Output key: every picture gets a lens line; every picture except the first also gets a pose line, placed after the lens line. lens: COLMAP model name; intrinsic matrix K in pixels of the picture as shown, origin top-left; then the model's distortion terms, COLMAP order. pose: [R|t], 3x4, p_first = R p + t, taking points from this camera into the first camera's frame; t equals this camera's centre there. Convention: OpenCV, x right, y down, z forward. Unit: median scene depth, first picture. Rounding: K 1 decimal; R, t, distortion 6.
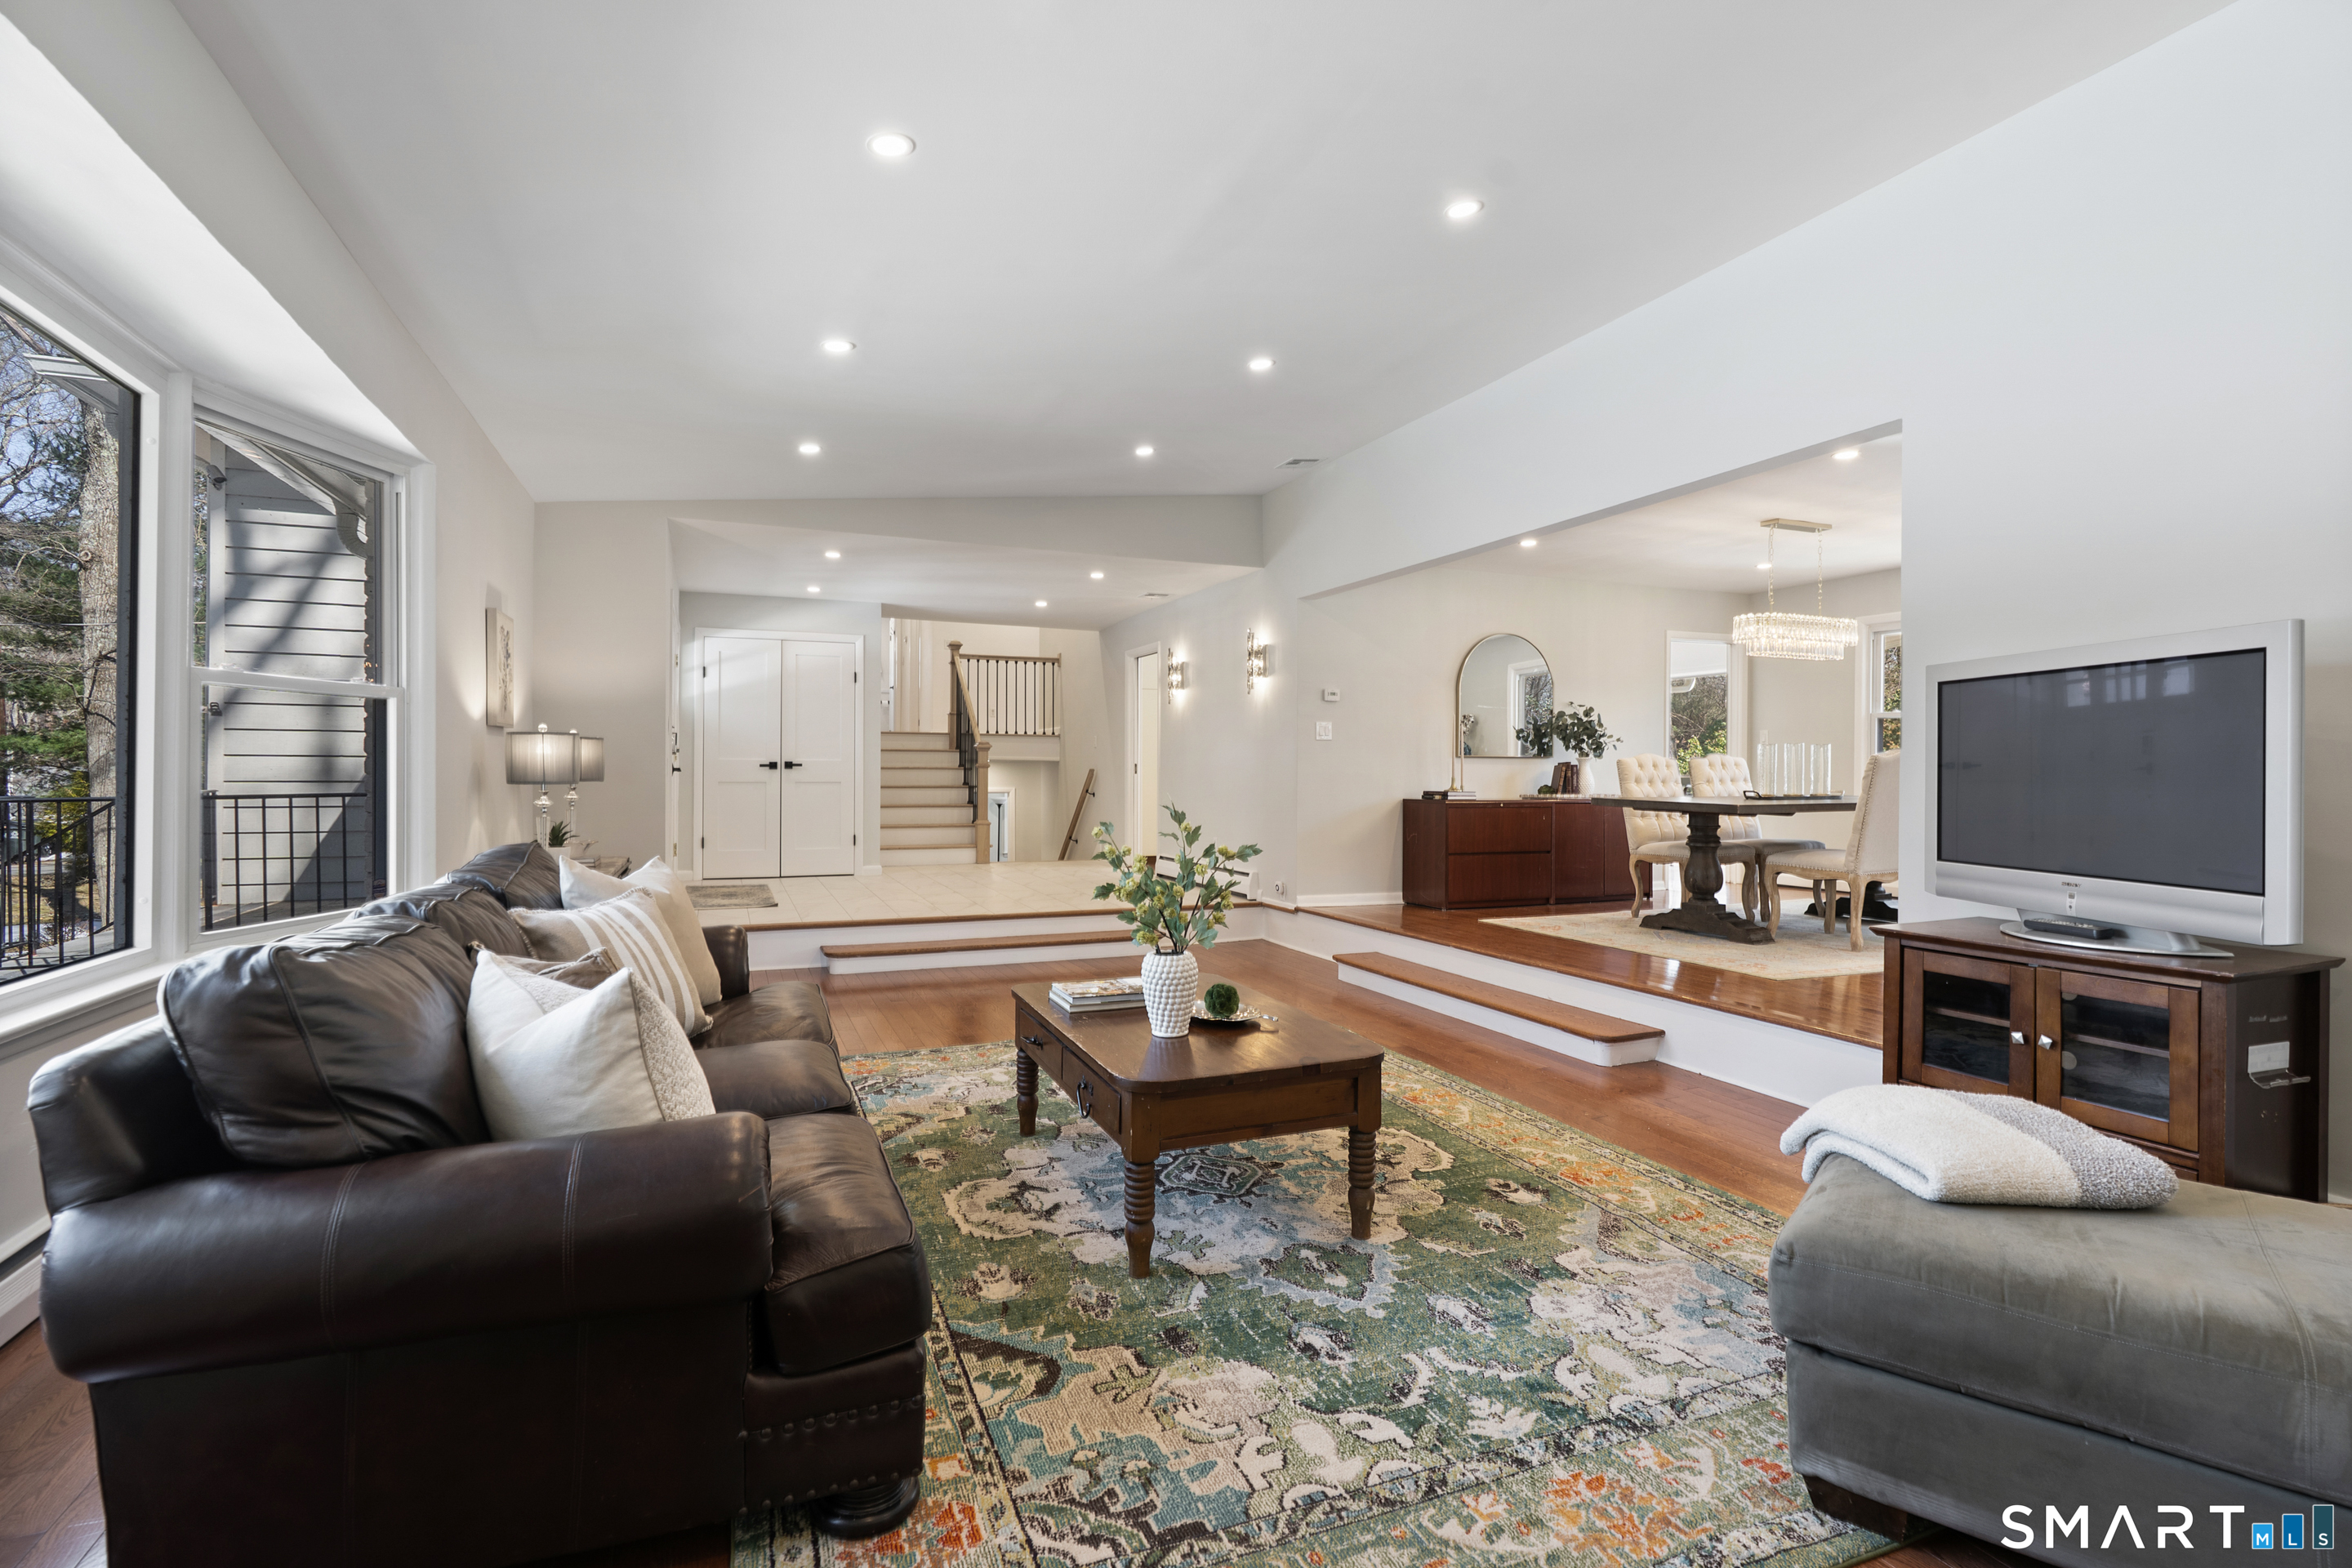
lens RADIAL K [[1080.1, 0, 1187.7], [0, 1080.1, 777.2], [0, 0, 1]] dist [-0.010831, 0.000170]
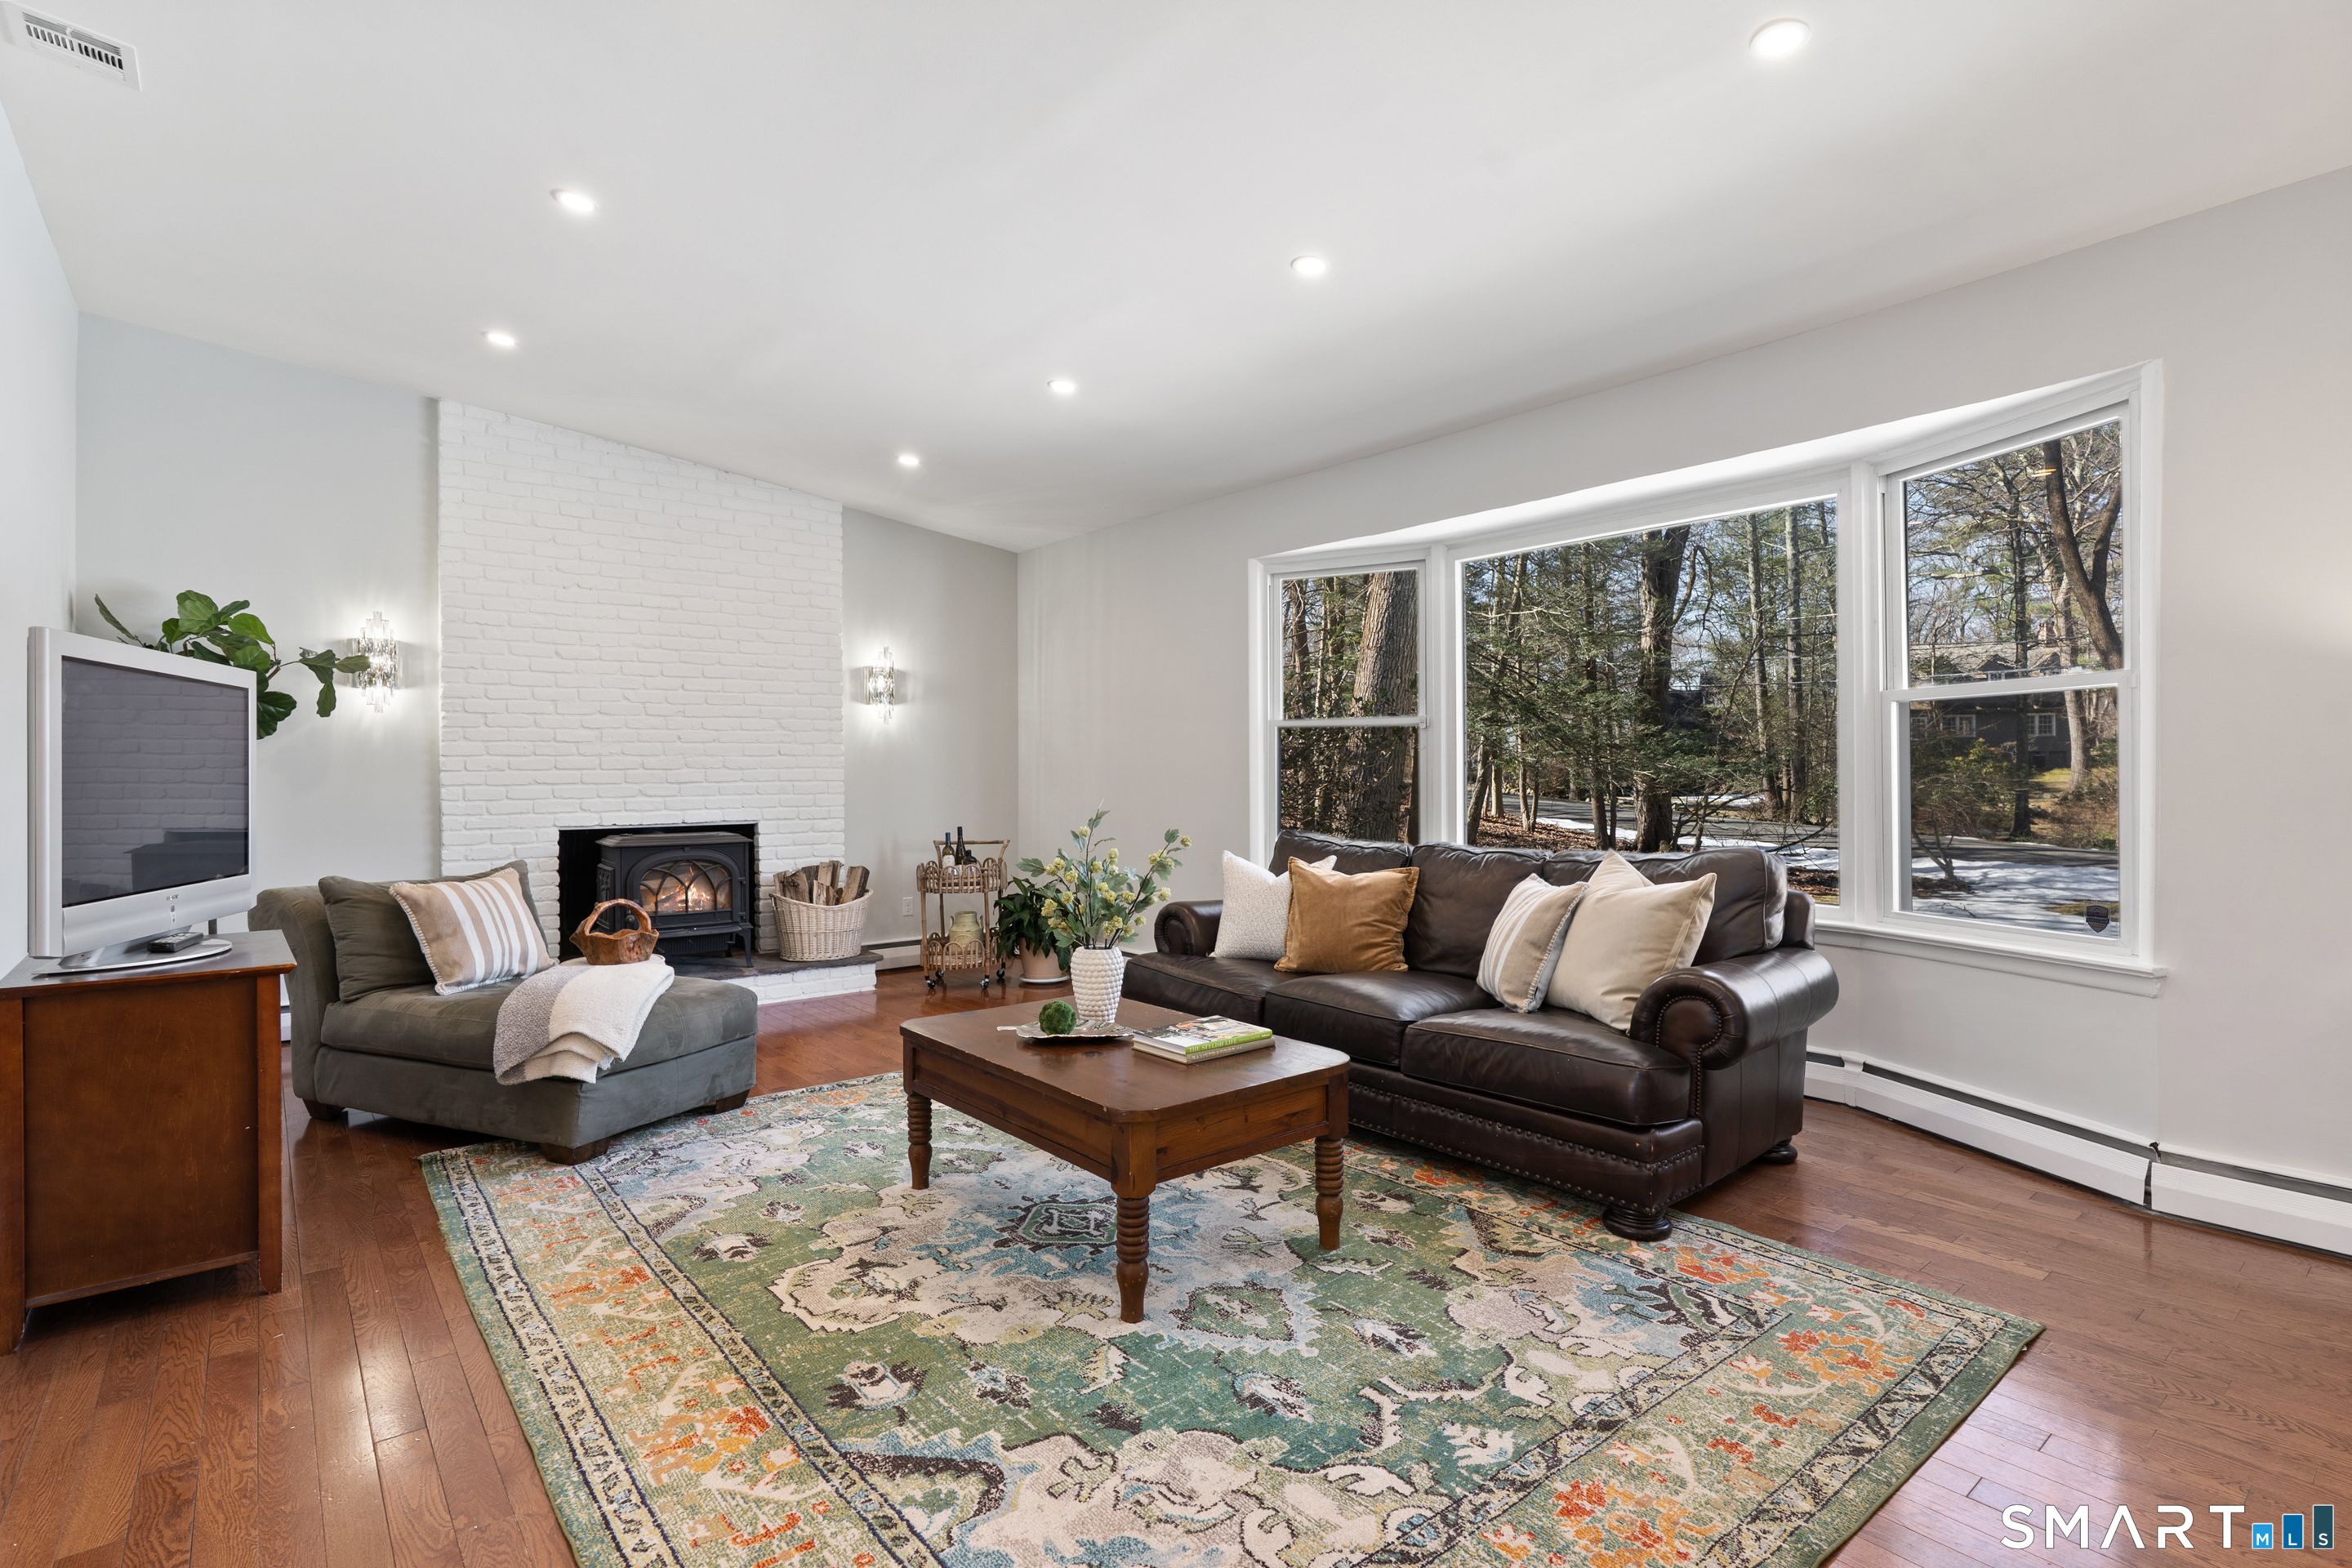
lens RADIAL K [[1136.9, 0, 1166.6], [0, 1136.9, 774.9], [0, 0, 1]] dist [-0.005206, -0.000572]
pose [[-0.963832, 0.002952, -0.266496, 0.189900], [0.001836, 0.999988, 0.004434, -0.011652], [0.266506, 0.003784, -0.963826, 1.845132]]
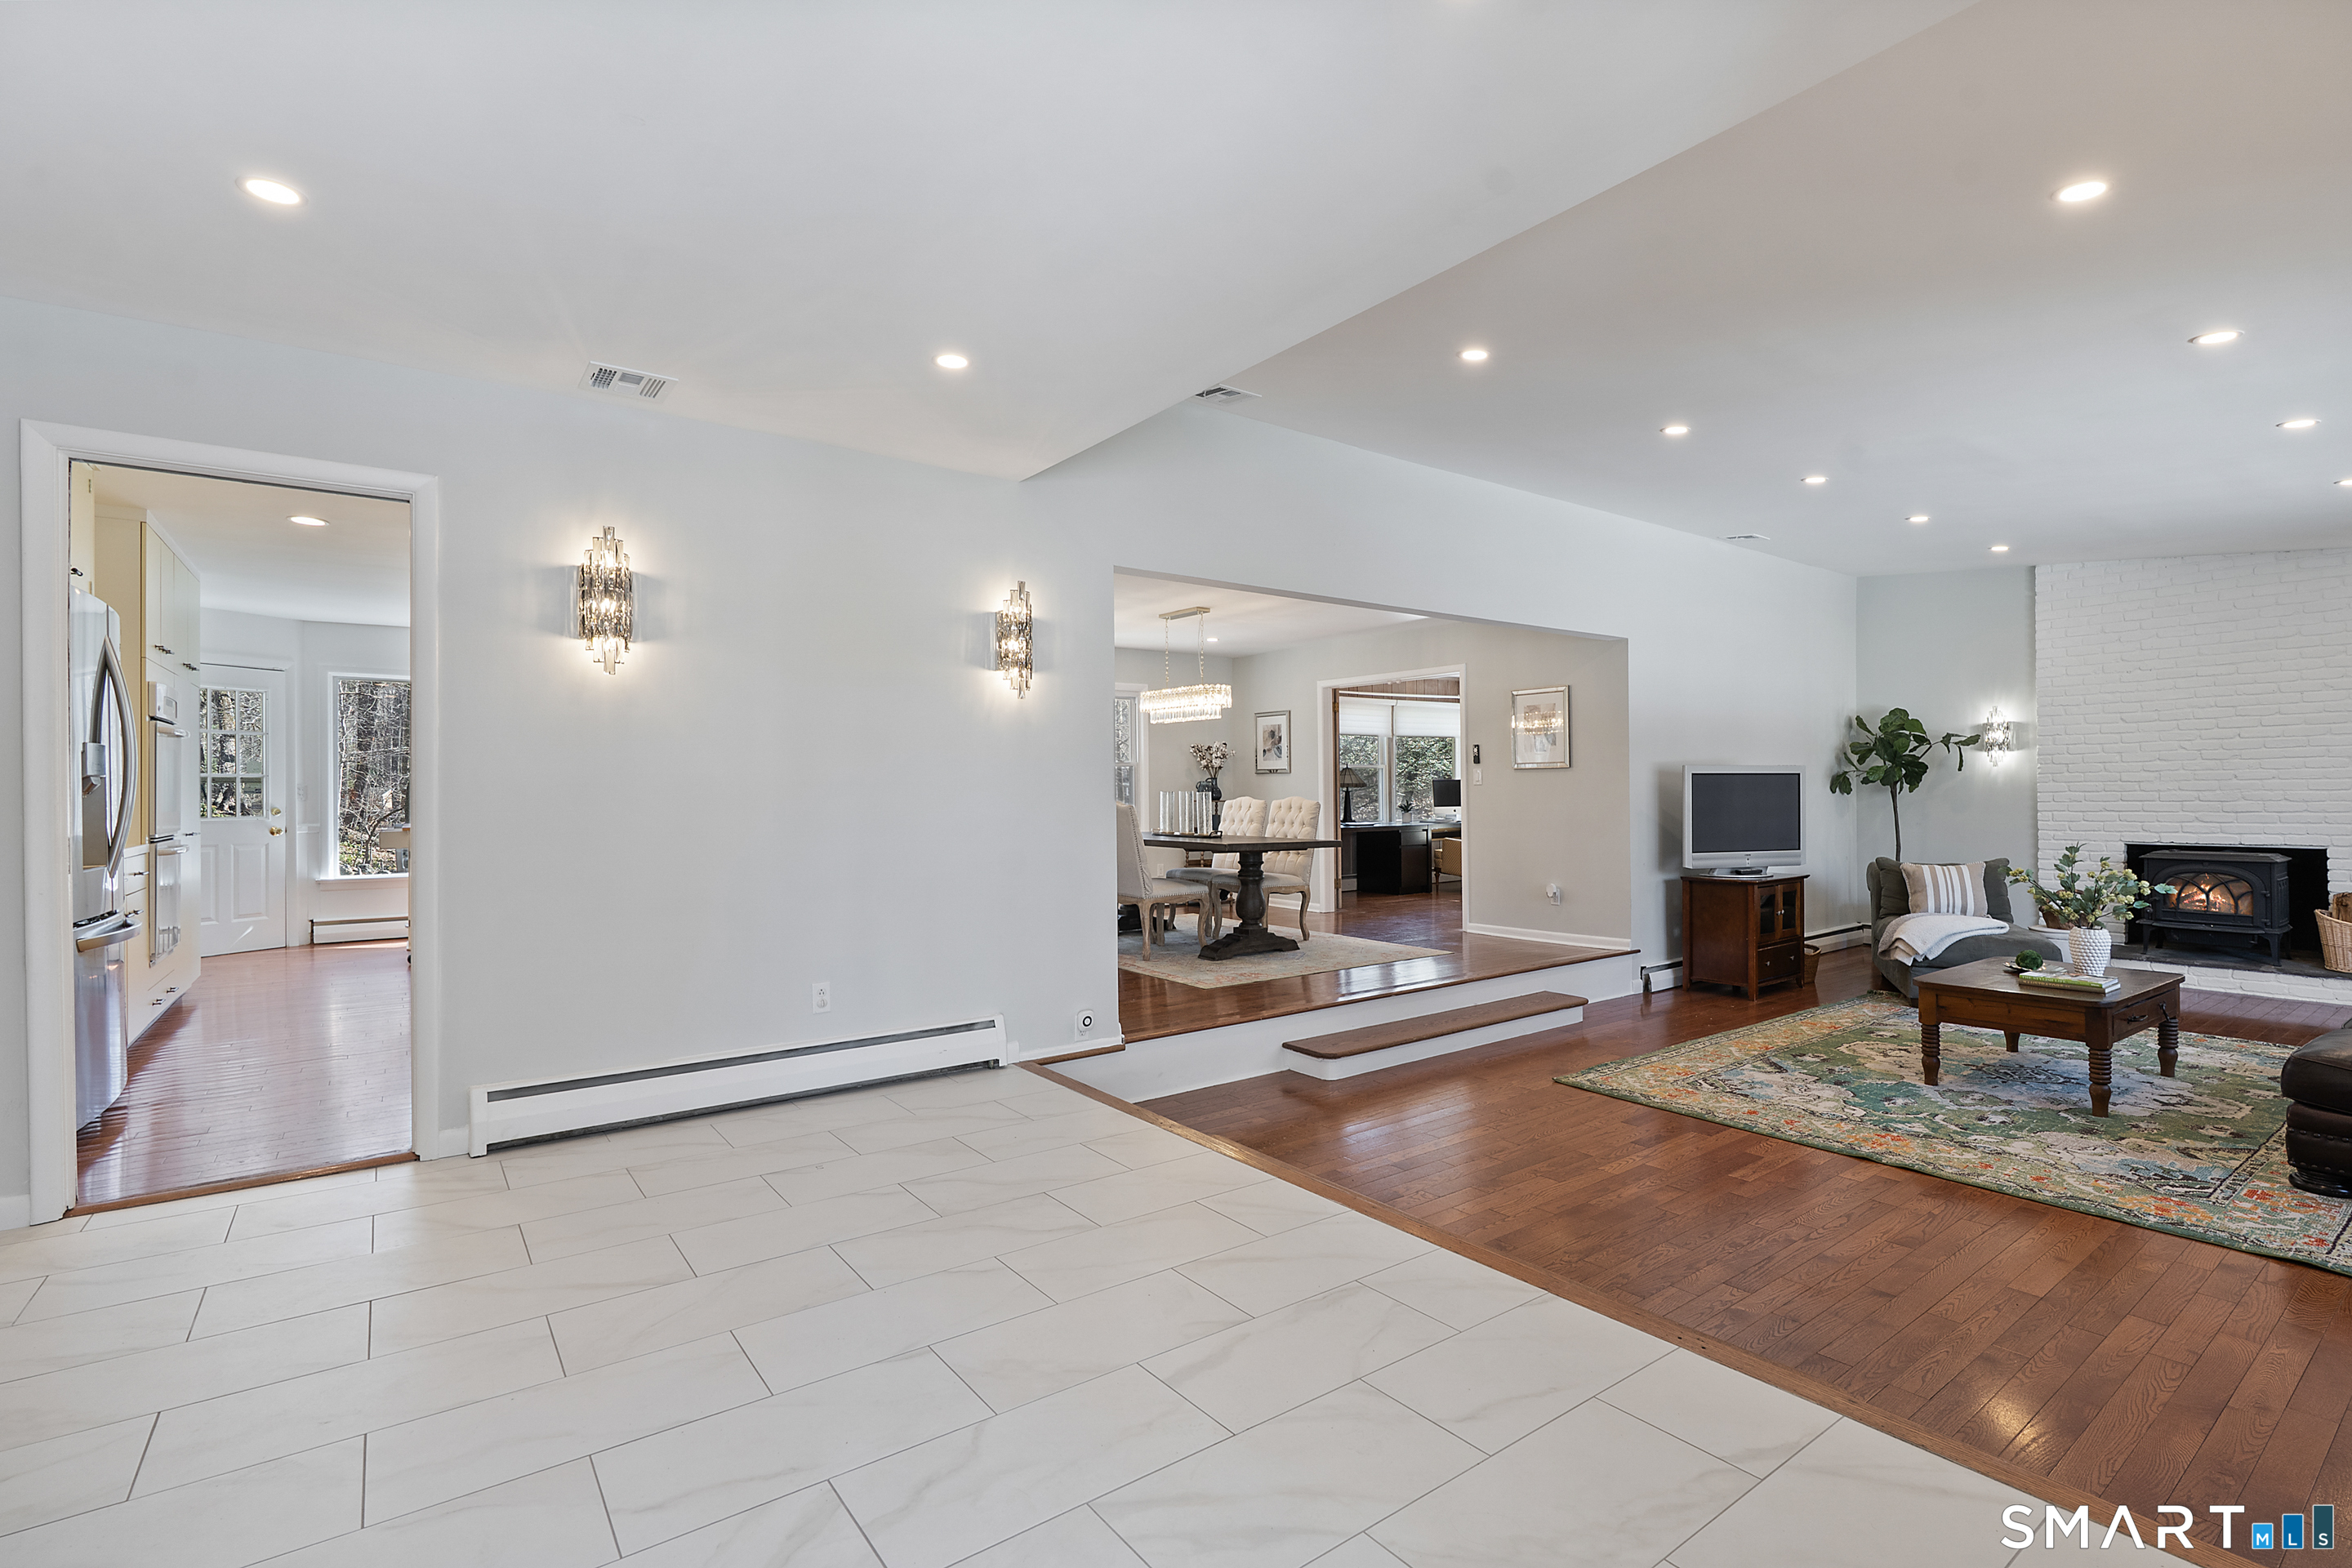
lens RADIAL K [[1059.6, 0, 1168.6], [0, 1059.6, 789.3], [0, 0, 1]] dist [-0.011411, 0.000934]
pose [[-0.213732, -0.000048, 0.976892, -1.171292], [0.012110, 0.999923, 0.002699, -0.070837], [-0.976817, 0.012407, -0.213715, 2.441477]]
